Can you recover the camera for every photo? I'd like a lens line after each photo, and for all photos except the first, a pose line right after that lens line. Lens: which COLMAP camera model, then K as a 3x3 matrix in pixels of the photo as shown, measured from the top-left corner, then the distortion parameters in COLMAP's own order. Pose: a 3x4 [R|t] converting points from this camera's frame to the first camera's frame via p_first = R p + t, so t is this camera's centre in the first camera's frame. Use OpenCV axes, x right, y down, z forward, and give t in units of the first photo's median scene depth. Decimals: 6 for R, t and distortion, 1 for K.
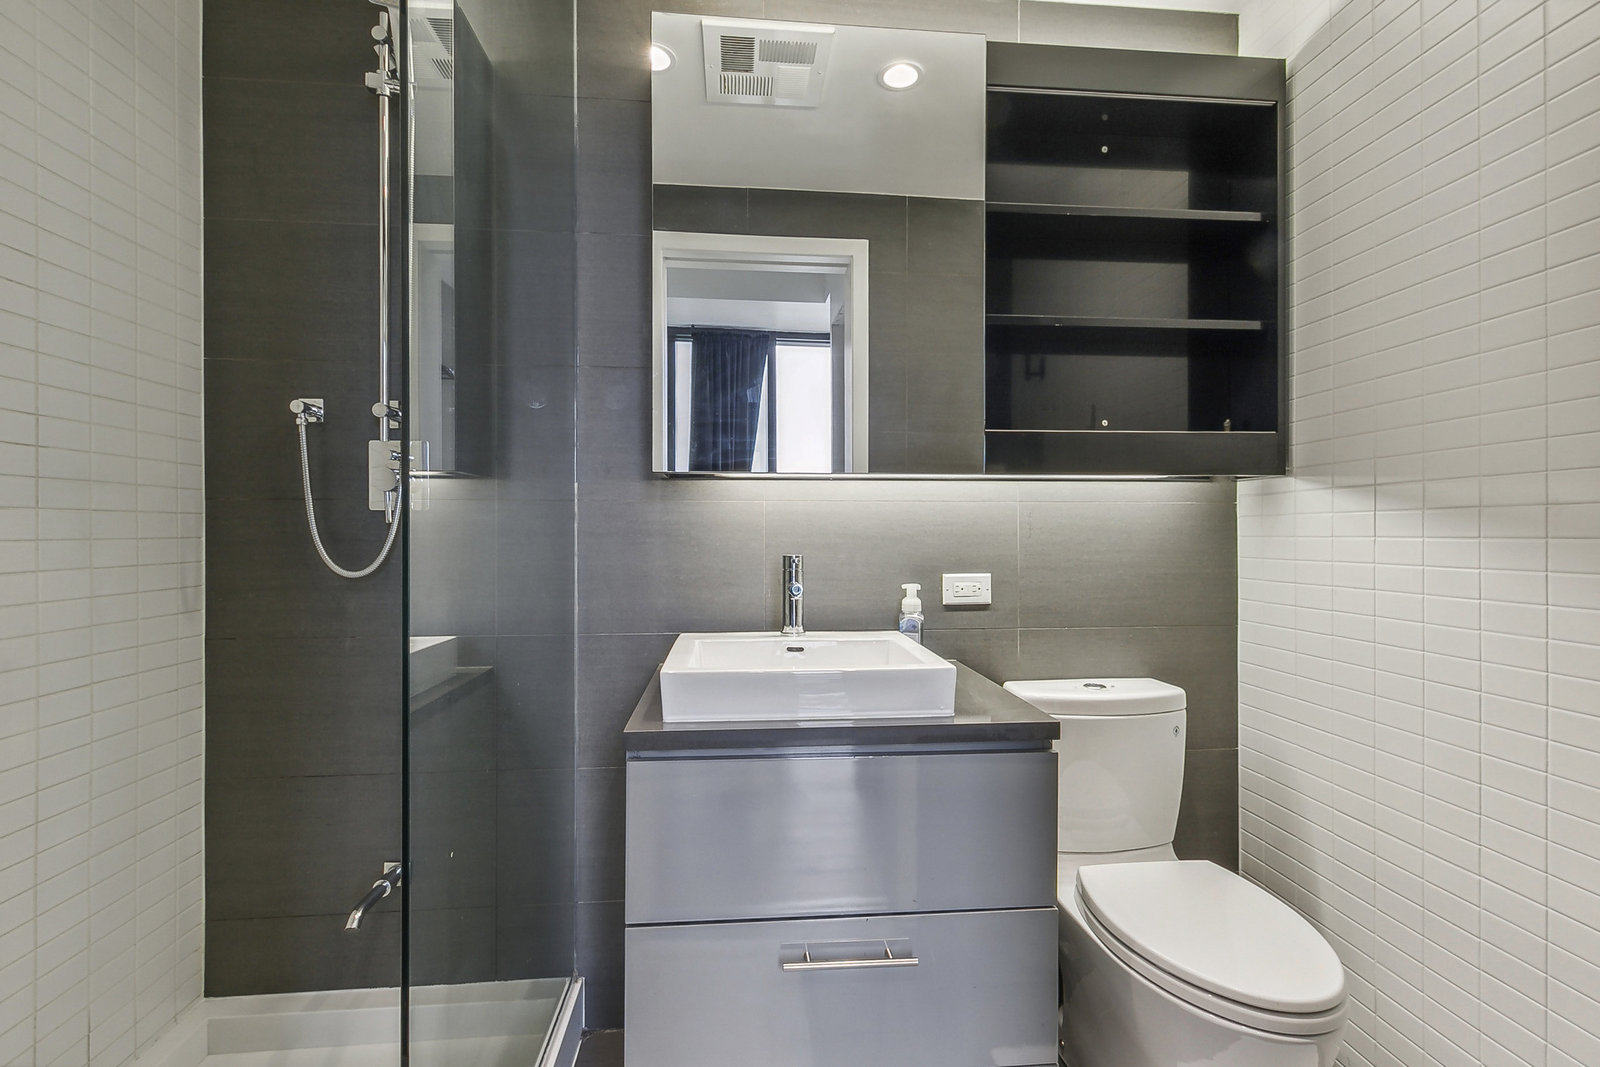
lens RADIAL K [[742.9, 0, 810.8], [0, 742.9, 544.7], [0, 0, 1]] dist [0.002522, -0.000732]
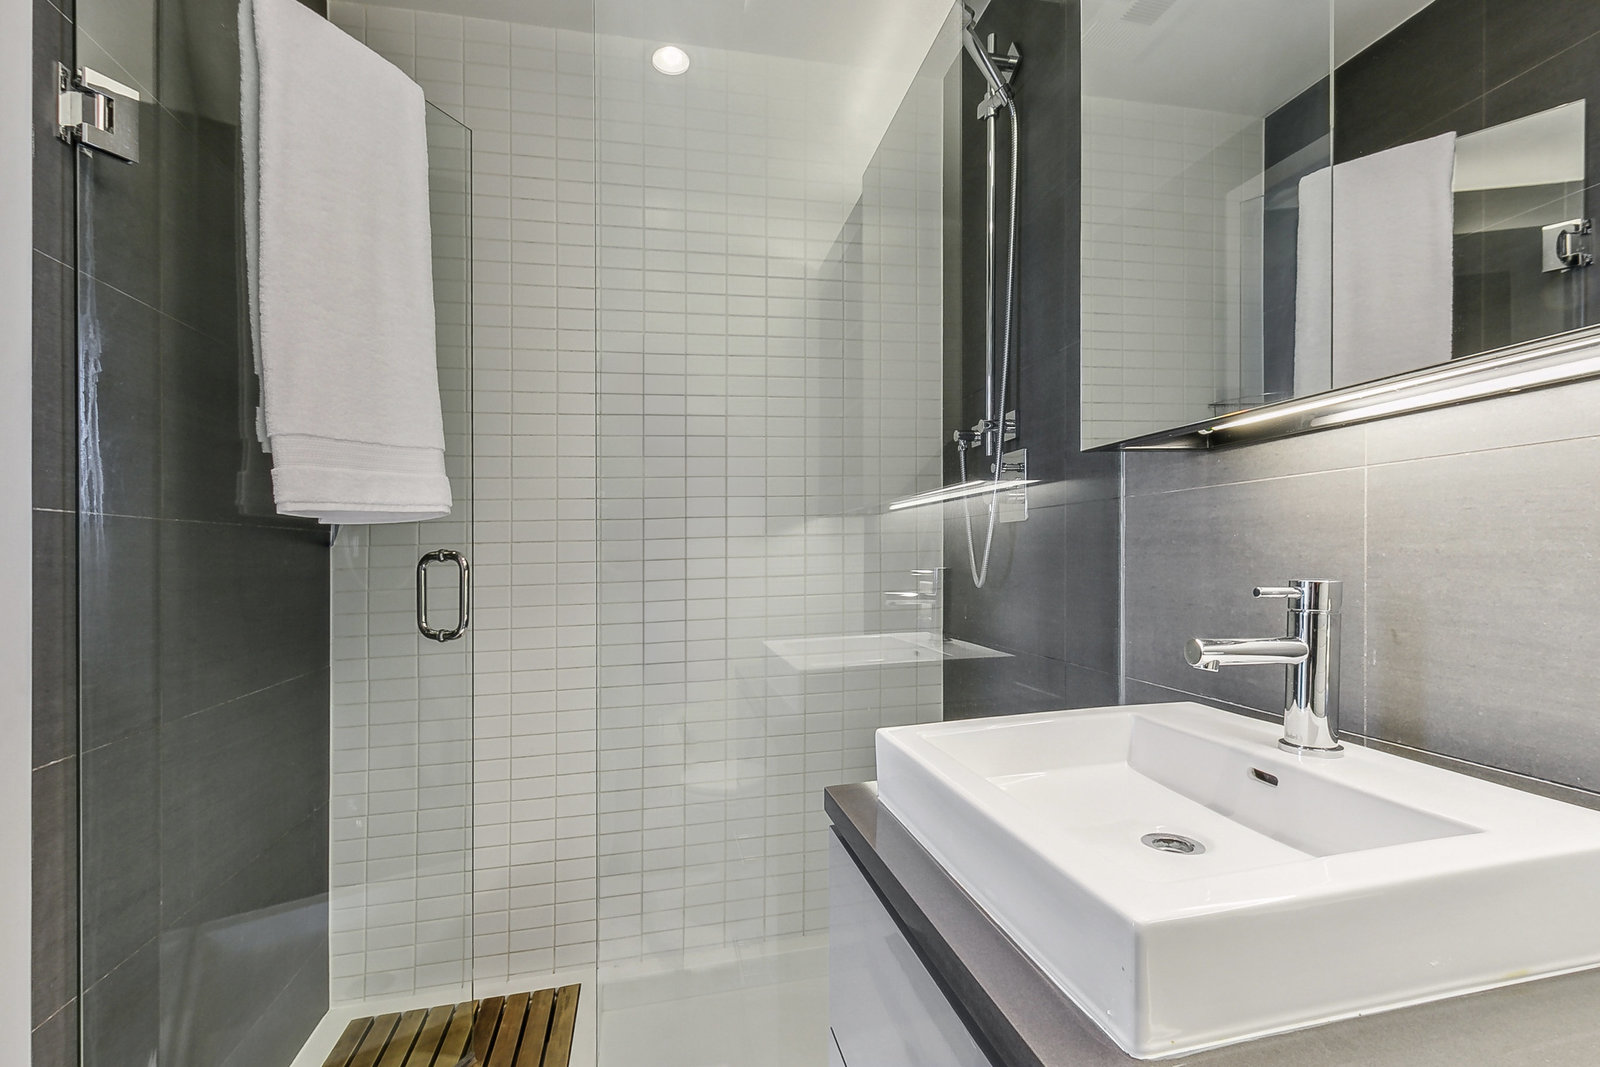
lens RADIAL K [[742.9, 0, 810.8], [0, 742.9, 544.7], [0, 0, 1]] dist [0.002522, -0.000732]
pose [[0.122533, -0.012452, -0.992386, 0.387612], [0.014697, 0.999834, -0.010731, -0.008225], [0.992356, -0.013270, 0.122695, 0.600987]]
